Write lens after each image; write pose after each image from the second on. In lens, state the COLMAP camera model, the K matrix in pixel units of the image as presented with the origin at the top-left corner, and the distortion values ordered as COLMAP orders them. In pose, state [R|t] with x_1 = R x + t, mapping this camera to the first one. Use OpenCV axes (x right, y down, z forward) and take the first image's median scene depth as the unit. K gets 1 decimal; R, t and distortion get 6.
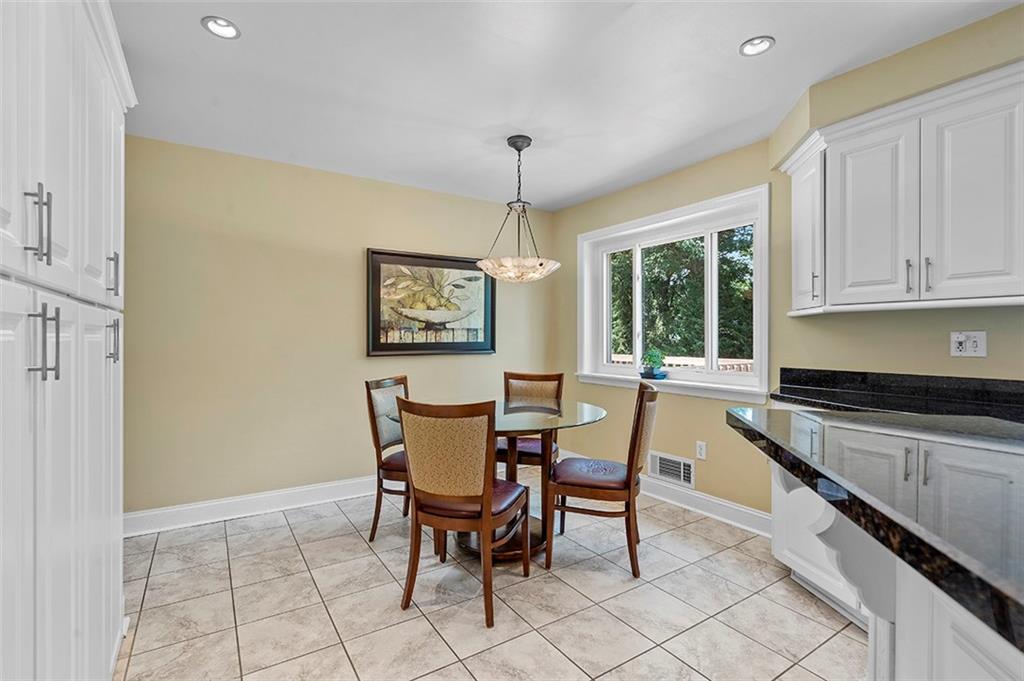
lens RADIAL K [[468.5, 0, 512.0], [0, 468.5, 340.5], [0, 0, 1]] dist [-0.000140, 0.000248]
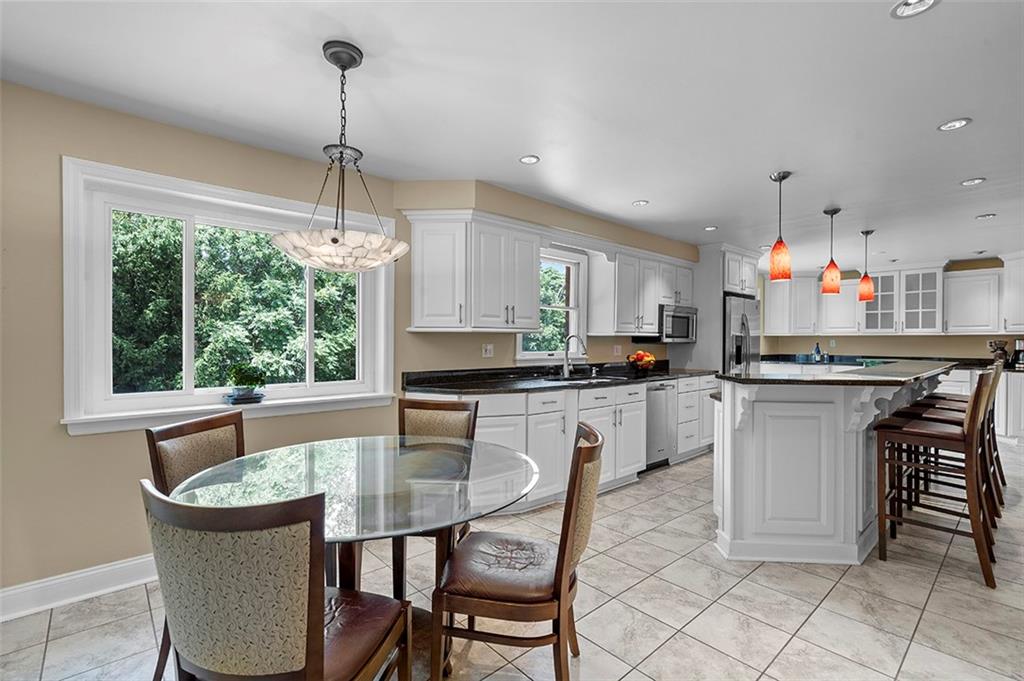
lens RADIAL K [[464.2, 0, 510.5], [0, 464.2, 345.0], [0, 0, 1]] dist [-0.001967, 0.000537]
pose [[-0.136275, -0.012656, 0.990590, -0.517916], [0.001541, 0.999914, 0.012987, -0.022954], [-0.990670, 0.003297, -0.136244, 0.673200]]
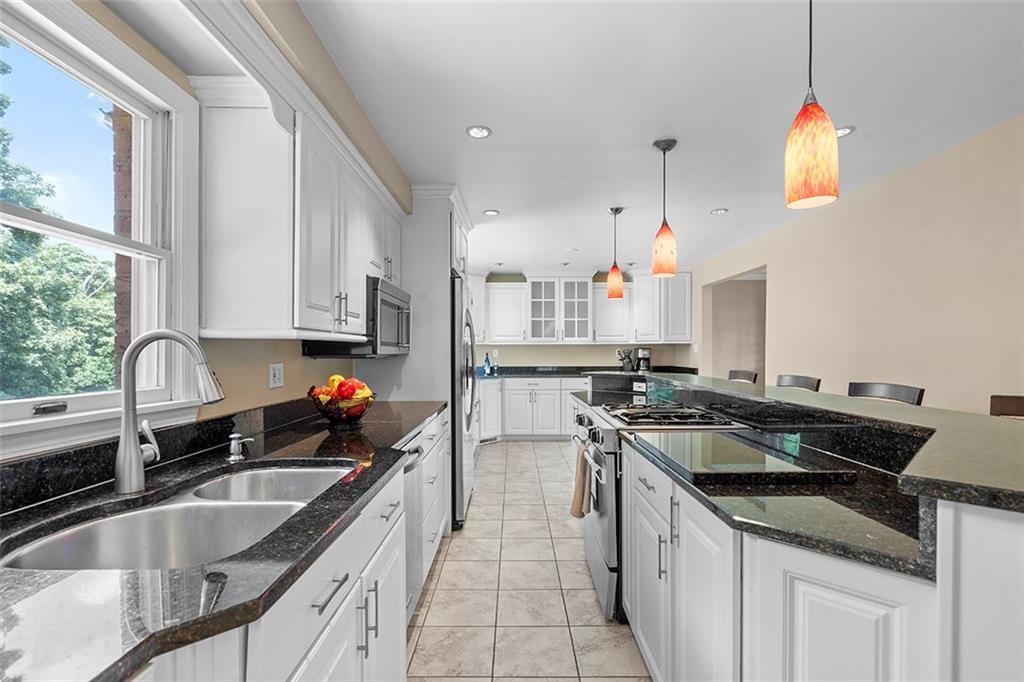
lens RADIAL K [[473.7, 0, 510.3], [0, 473.7, 356.4], [0, 0, 1]] dist [0.001982, 0.000595]
pose [[-0.824669, -0.007579, 0.565565, 0.249302], [0.002713, 0.999846, 0.017355, -0.021105], [-0.565609, 0.015847, -0.824521, 0.487769]]
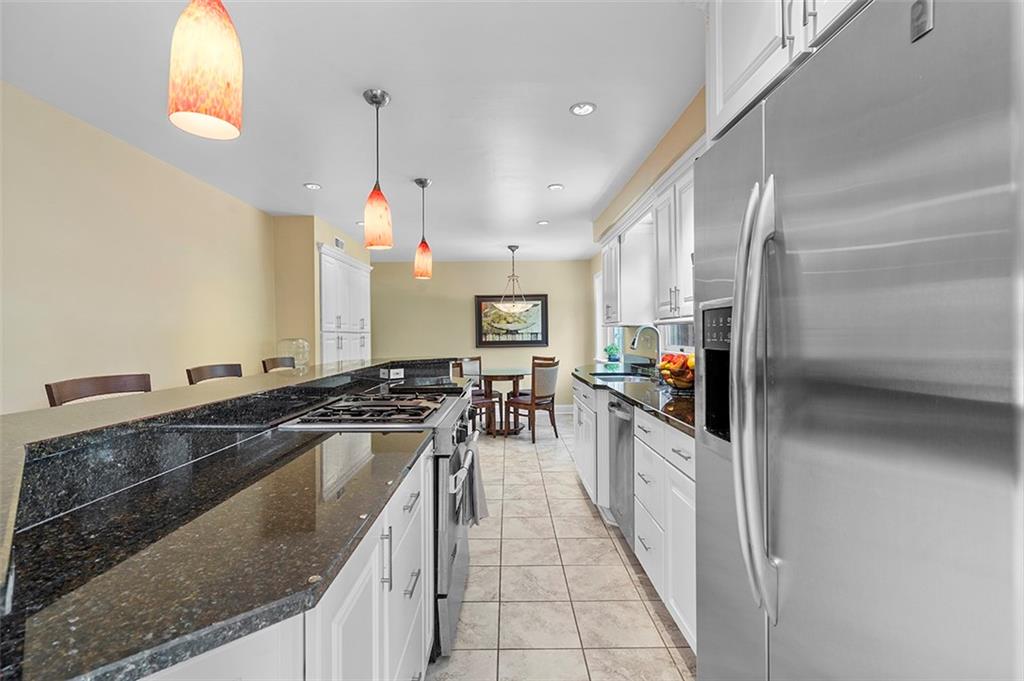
lens RADIAL K [[473.1, 0, 509.8], [0, 473.1, 342.5], [0, 0, 1]] dist [-0.001817, 0.000358]
pose [[0.833468, 0.000930, -0.552567, 0.936676], [0.006674, 0.999909, 0.011750, -0.011314], [0.552527, -0.013481, 0.833386, -0.637010]]
